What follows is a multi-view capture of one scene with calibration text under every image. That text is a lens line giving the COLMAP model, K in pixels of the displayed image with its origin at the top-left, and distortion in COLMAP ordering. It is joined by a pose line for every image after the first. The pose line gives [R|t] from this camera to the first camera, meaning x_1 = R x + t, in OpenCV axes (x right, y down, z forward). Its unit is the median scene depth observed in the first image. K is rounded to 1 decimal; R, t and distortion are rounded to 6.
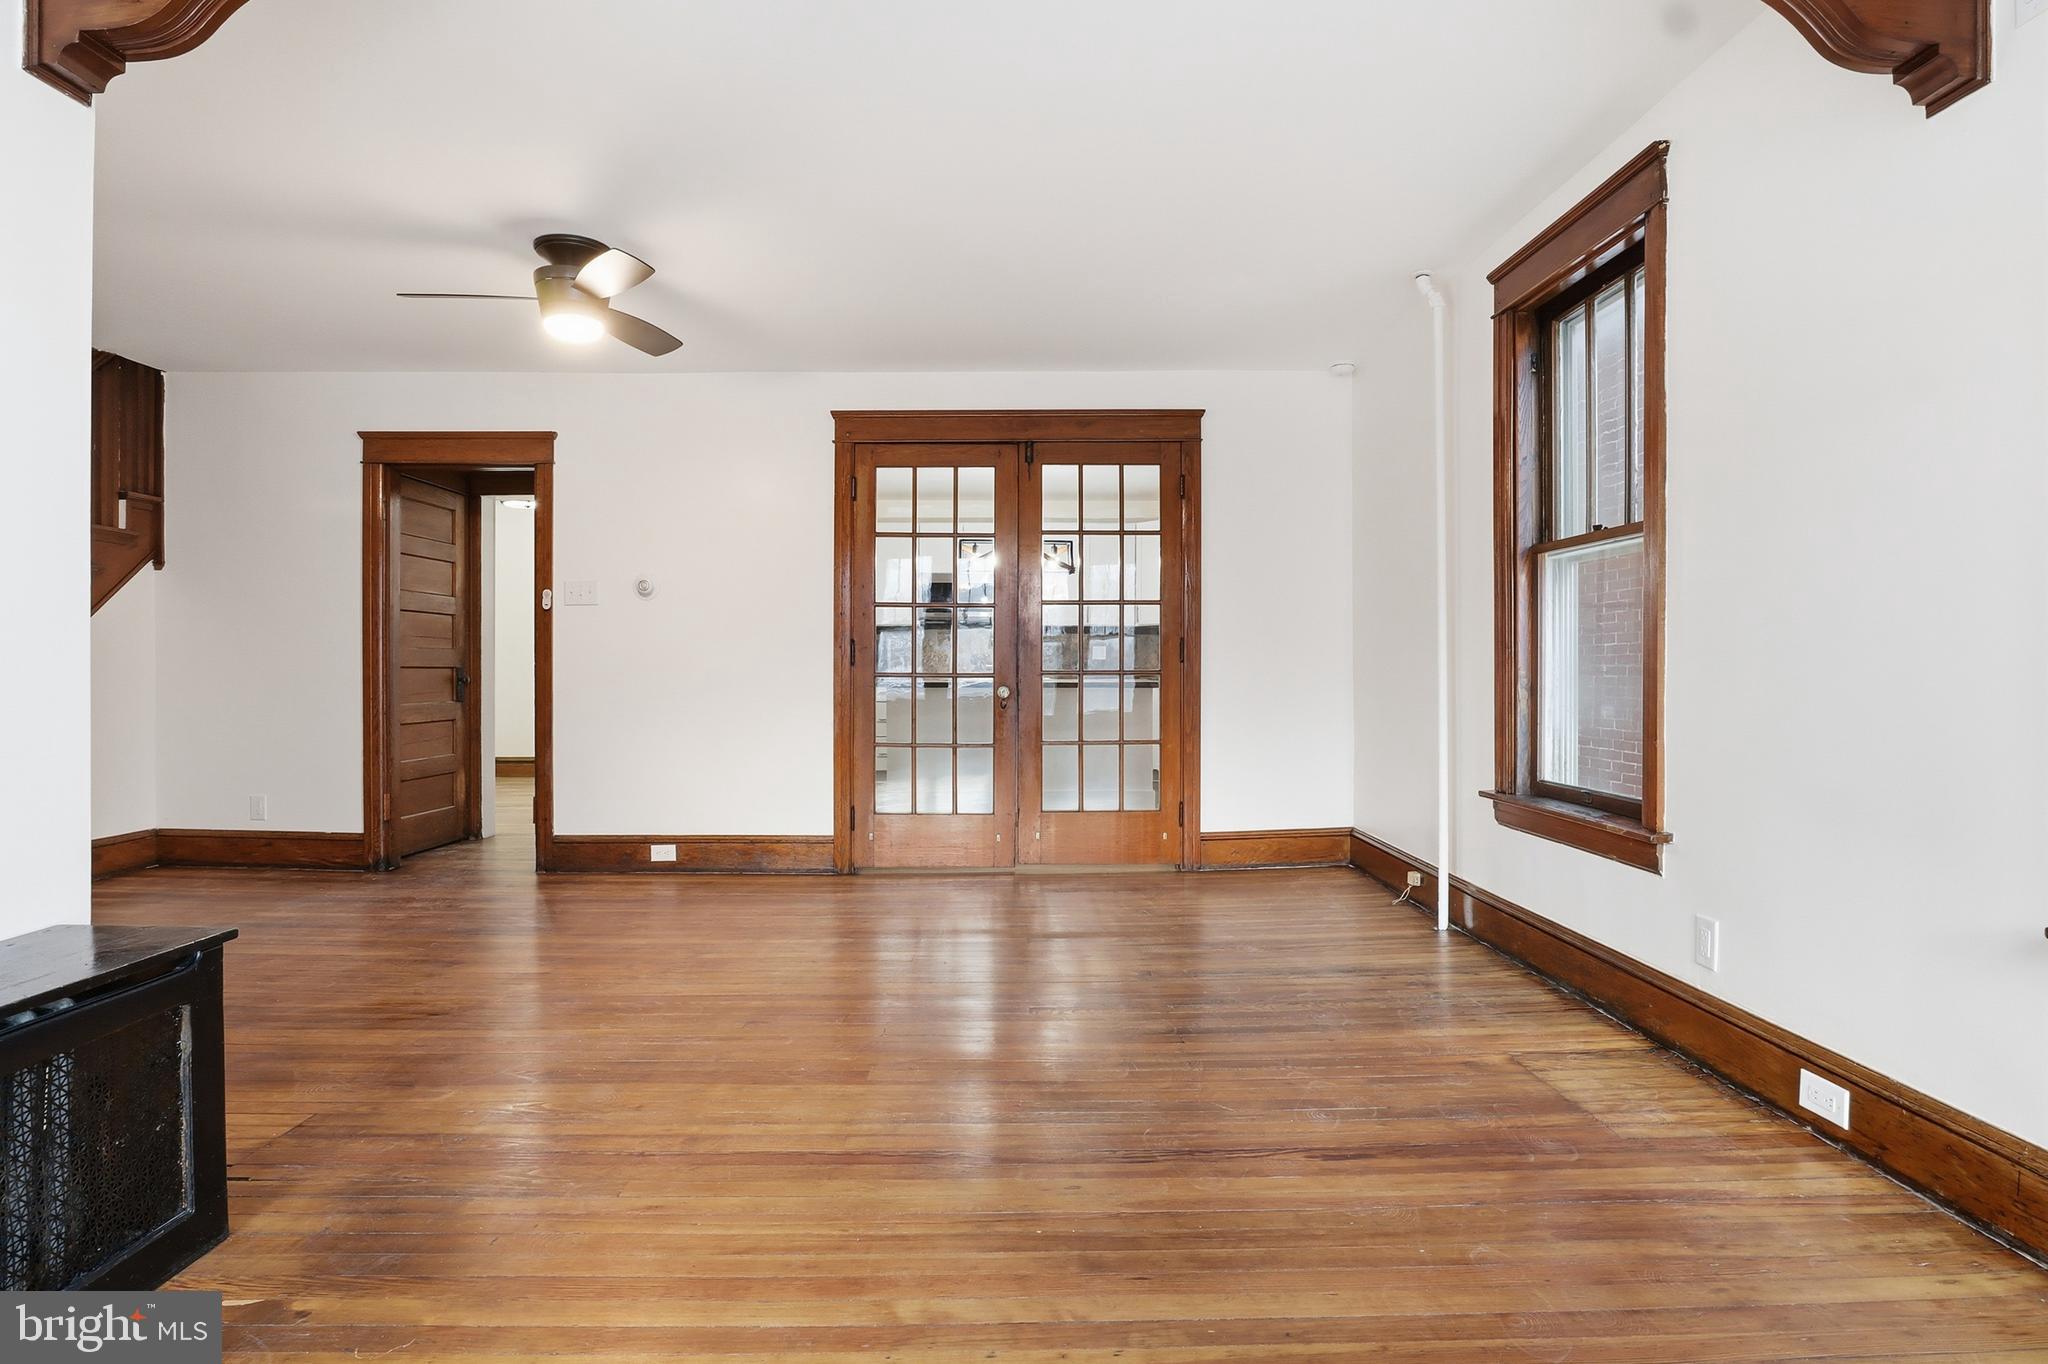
lens RADIAL K [[1047.0, 0, 1025.7], [0, 1047.0, 687.9], [0, 0, 1]] dist [-0.033189, 0.003953]
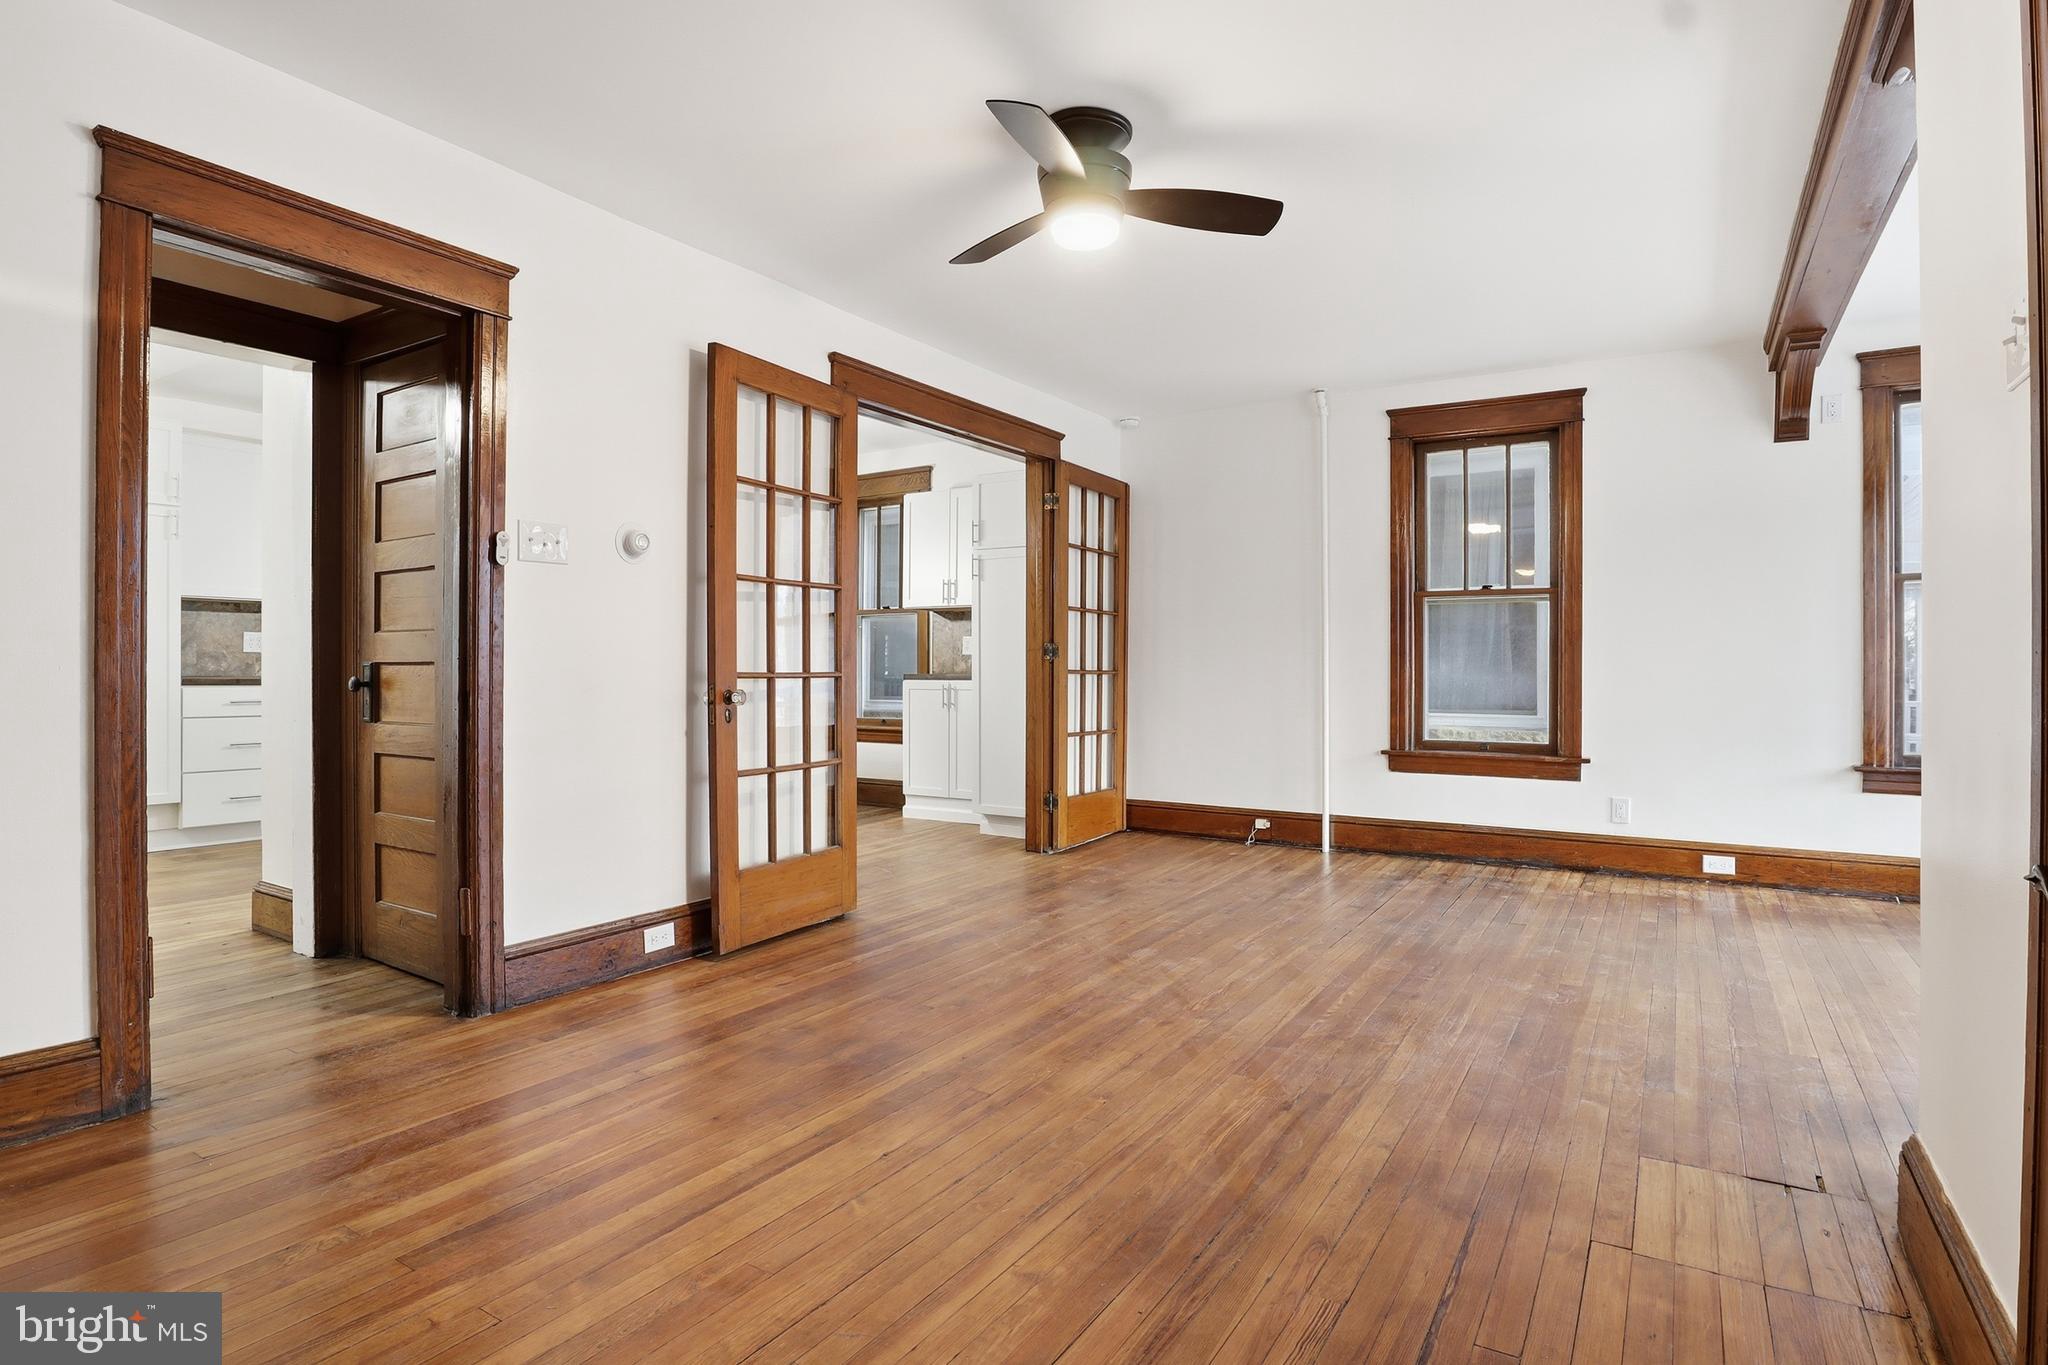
lens RADIAL K [[1047.0, 0, 1033.3], [0, 1047.0, 677.5], [0, 0, 1]] dist [-0.033189, 0.003953]
pose [[0.541170, -0.004140, 0.840903, -1.501724], [0.010361, 0.999945, -0.001745, -0.013435], [-0.840849, 0.009657, 0.541183, 0.817185]]
